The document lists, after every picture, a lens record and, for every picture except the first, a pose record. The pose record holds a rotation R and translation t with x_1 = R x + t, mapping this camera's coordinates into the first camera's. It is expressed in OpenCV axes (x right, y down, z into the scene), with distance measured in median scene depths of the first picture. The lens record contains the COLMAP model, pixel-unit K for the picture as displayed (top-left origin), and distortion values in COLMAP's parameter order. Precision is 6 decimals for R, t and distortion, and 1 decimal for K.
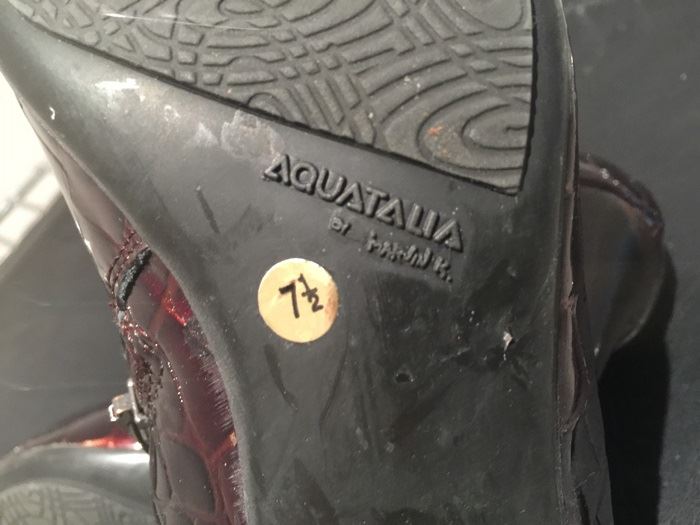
lens RADIAL K [[601.6, 0, 347.8], [0, 601.6, 272.7], [0, 0, 1]] dist [0.014225, -0.017342]
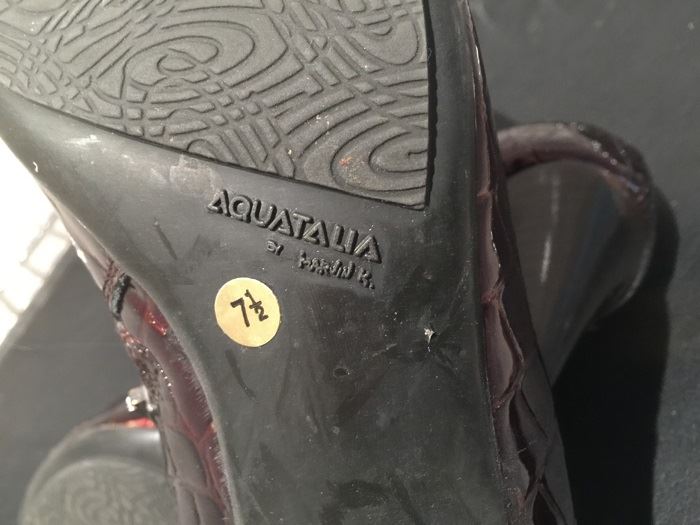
lens RADIAL K [[601.6, 0, 347.8], [0, 601.6, 272.7], [0, 0, 1]] dist [0.014225, -0.017342]
pose [[0.993377, -0.067576, -0.092928, 0.231416], [0.073376, 0.995469, 0.060471, -0.088670], [0.088420, -0.066889, 0.993835, -0.150202]]
